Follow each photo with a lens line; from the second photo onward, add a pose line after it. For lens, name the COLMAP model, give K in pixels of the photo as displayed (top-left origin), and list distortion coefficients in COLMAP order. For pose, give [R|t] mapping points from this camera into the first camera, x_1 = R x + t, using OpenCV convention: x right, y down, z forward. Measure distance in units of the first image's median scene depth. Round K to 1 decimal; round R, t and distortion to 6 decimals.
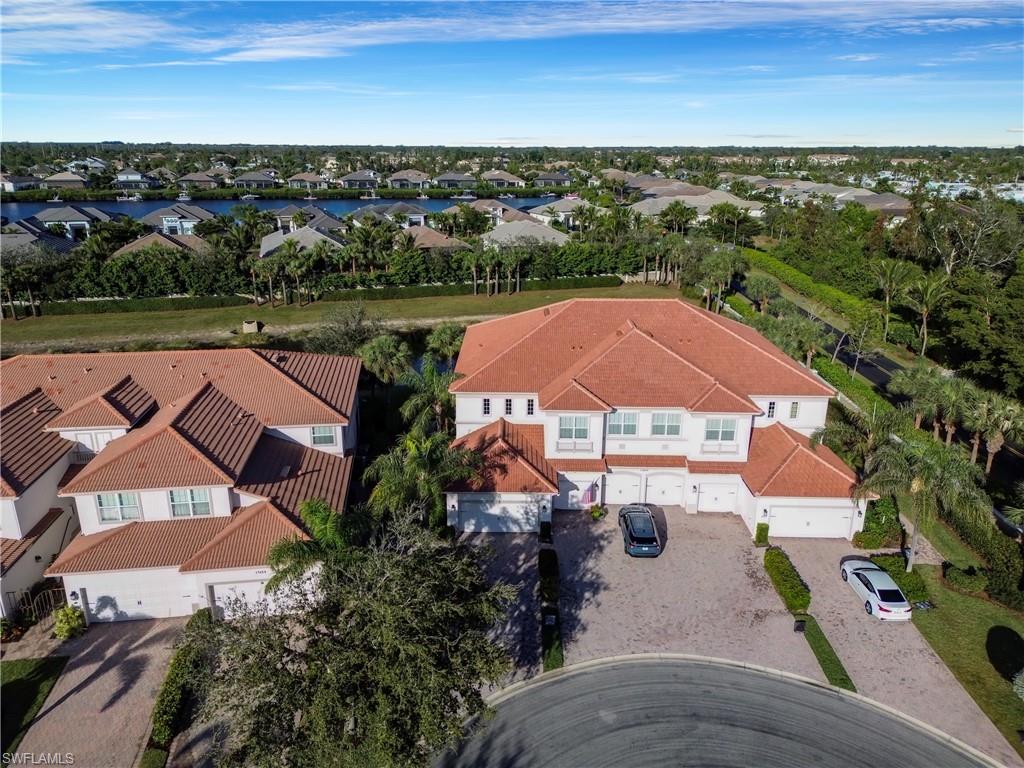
lens RADIAL K [[722.0, 0, 512.0], [0, 722.0, 384.0], [0, 0, 1]] dist [-0.005491, -0.001215]
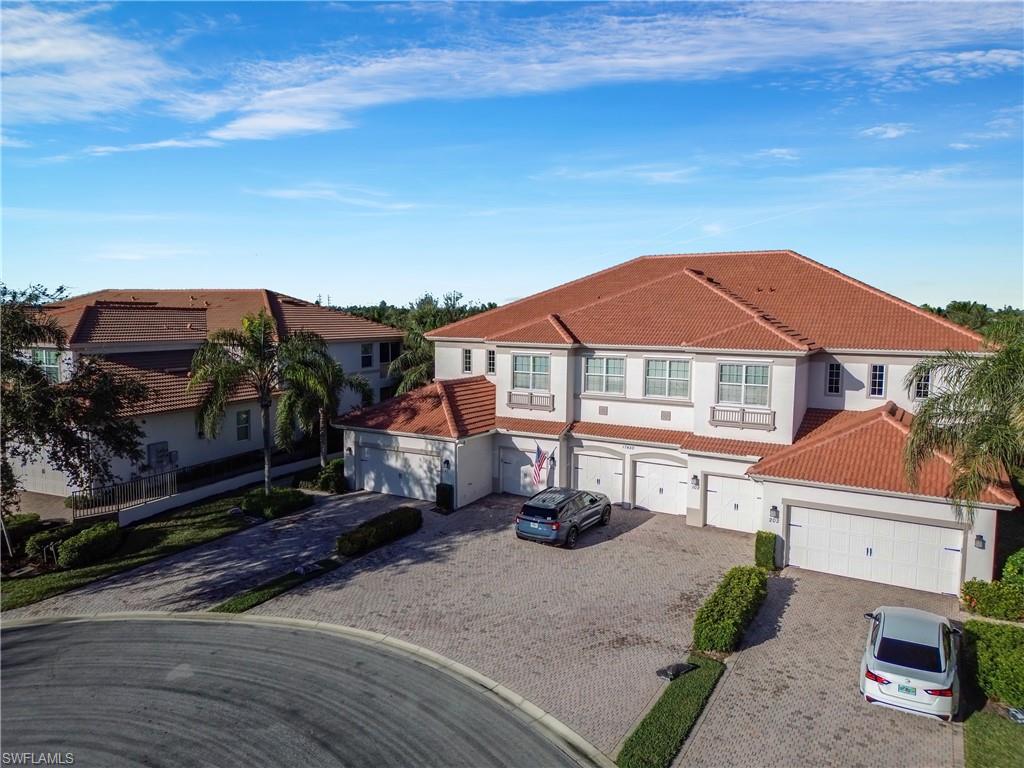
lens RADIAL K [[720.6, 0, 512.0], [0, 720.6, 384.0], [0, 0, 1]] dist [0.027979, -0.002996]
pose [[0.865150, 0.047269, -0.499281, 0.455082], [-0.158592, 0.970247, -0.182949, 0.219136], [0.475778, 0.237460, 0.846905, 0.421828]]
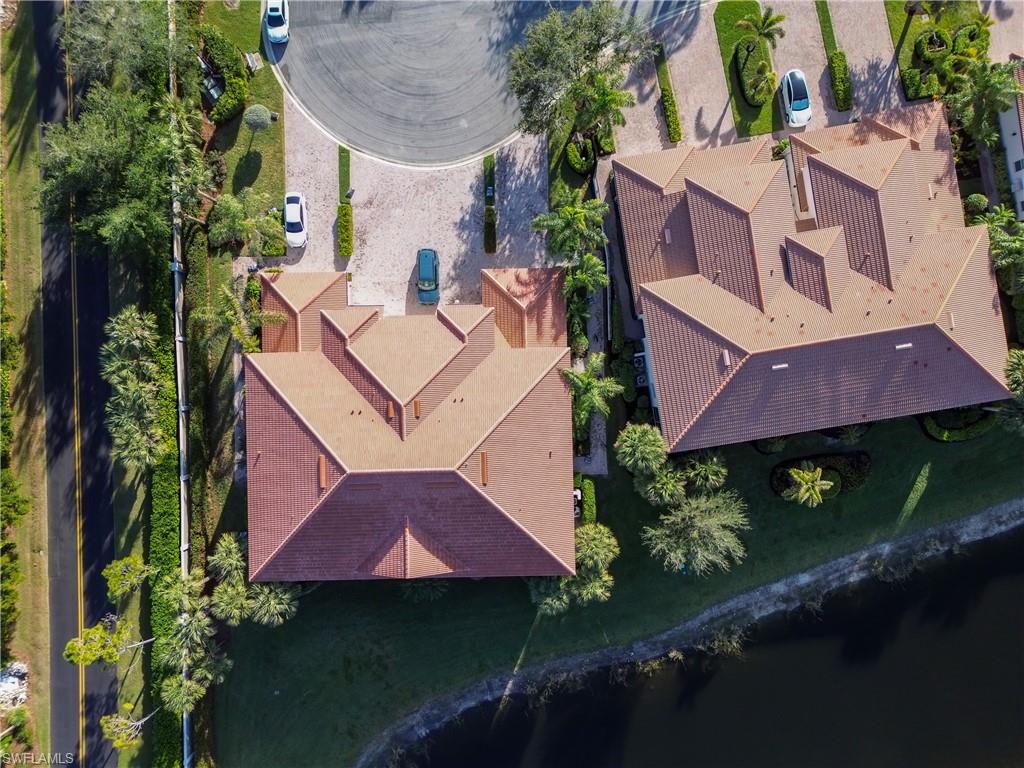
lens RADIAL K [[720.6, 0, 512.0], [0, 720.6, 384.0], [0, 0, 1]] dist [0.027979, -0.002996]
pose [[-0.999444, 0.033039, 0.004384, 0.005758], [-0.005166, -0.283516, 0.958954, -1.290176], [0.032926, 0.958398, 0.283529, 0.817780]]
